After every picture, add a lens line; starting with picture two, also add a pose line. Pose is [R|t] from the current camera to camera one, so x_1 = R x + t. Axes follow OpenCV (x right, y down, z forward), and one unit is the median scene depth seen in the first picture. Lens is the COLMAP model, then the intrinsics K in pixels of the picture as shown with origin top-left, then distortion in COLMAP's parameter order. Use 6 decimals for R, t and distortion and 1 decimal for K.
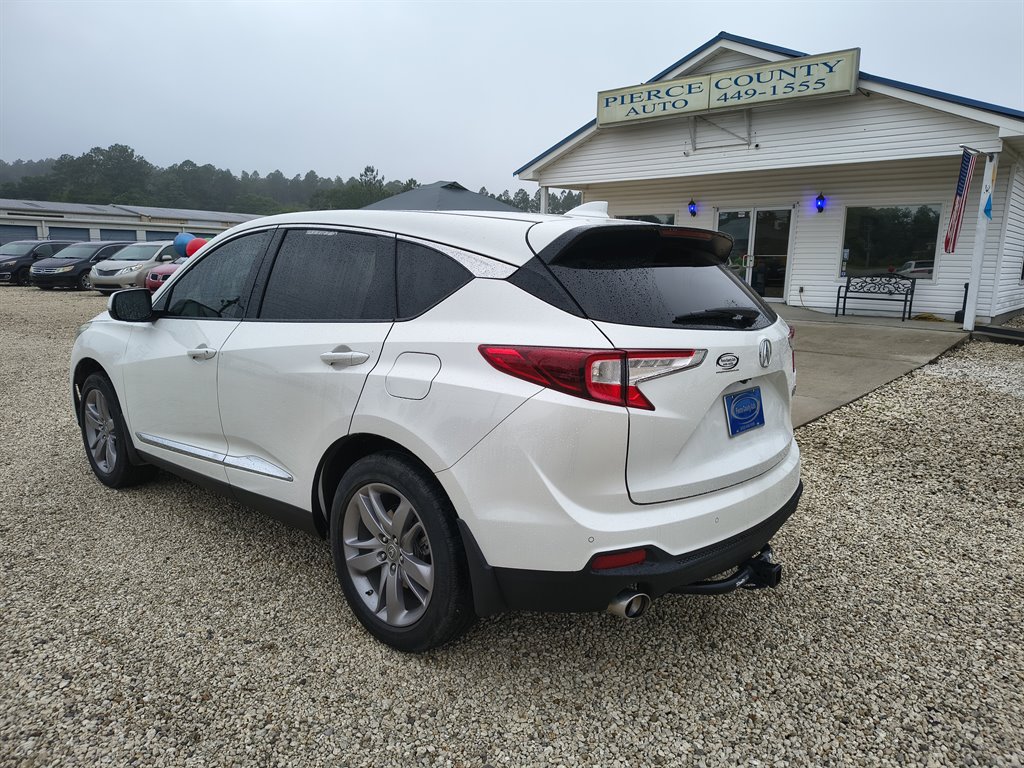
lens RADIAL K [[719.1, 0, 512.0], [0, 719.1, 384.0], [0, 0, 1]] dist [0.042701, -0.052742]
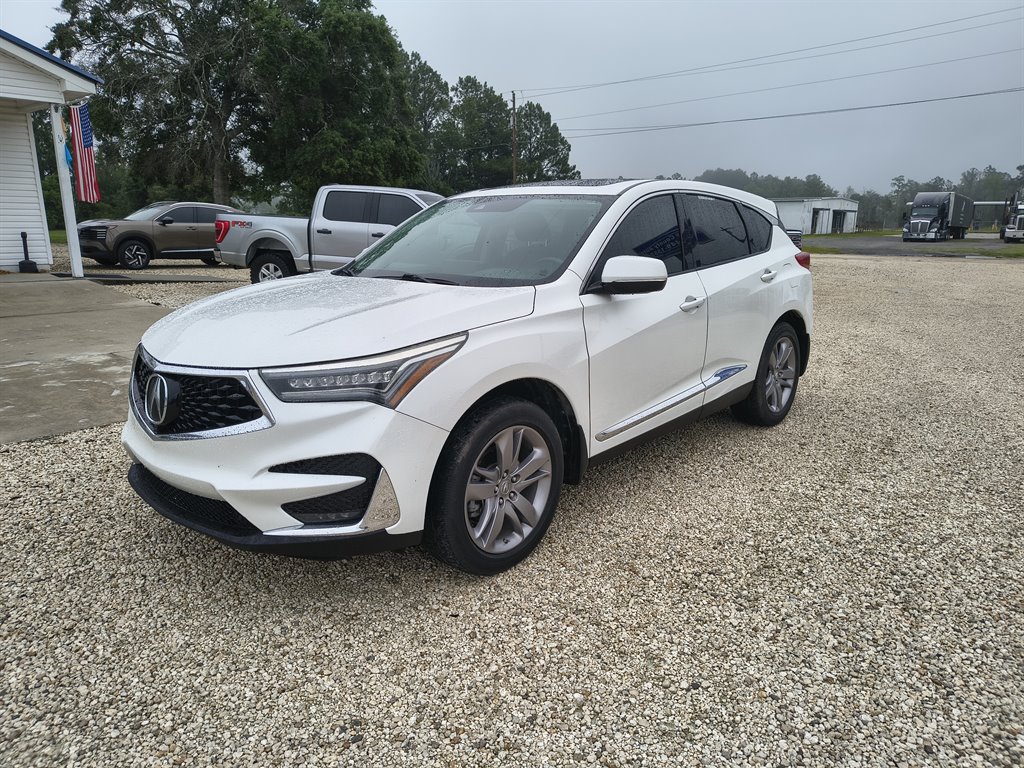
lens RADIAL K [[719.1, 0, 512.0], [0, 719.1, 384.0], [0, 0, 1]] dist [0.042701, -0.052742]
pose [[-0.023484, -0.236980, 0.971231, -0.392496], [0.165165, 0.957229, 0.237558, -0.060449], [-0.985986, 0.165992, 0.016661, 0.326930]]
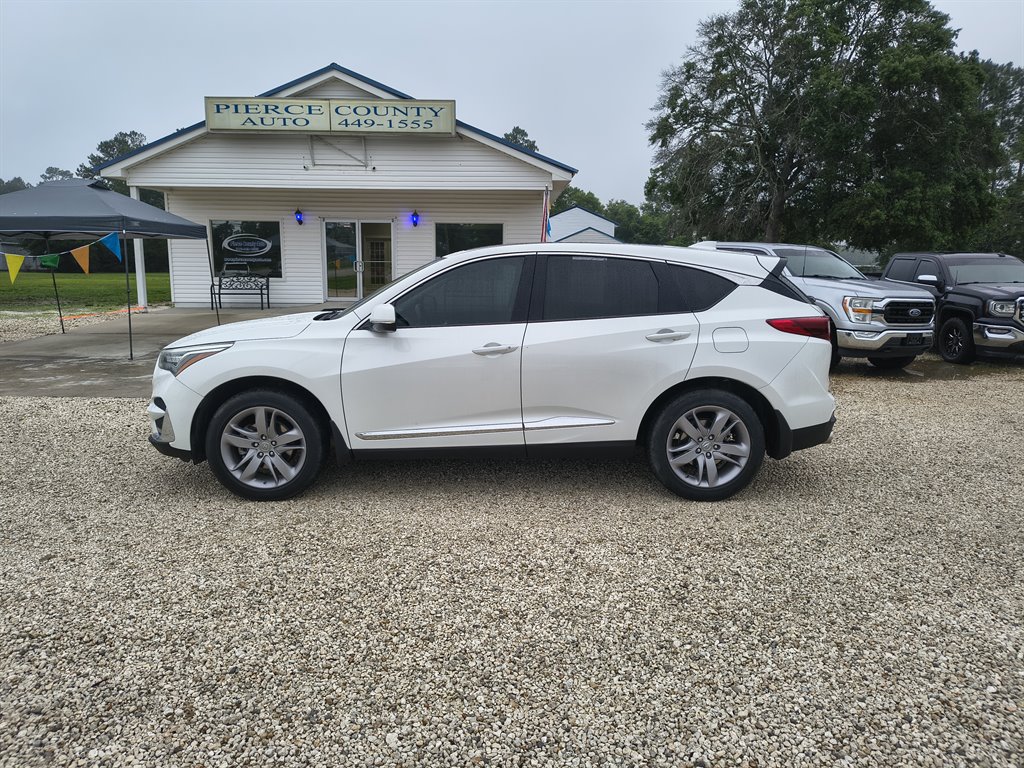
lens RADIAL K [[720.5, 0, 507.4], [0, 720.5, 383.2], [0, 0, 1]] dist [0.028558, -0.037588]
pose [[0.738531, -0.115050, 0.664331, -0.323752], [0.117240, 0.992236, 0.041503, -0.008299], [-0.663948, 0.047235, 0.746285, 0.005111]]
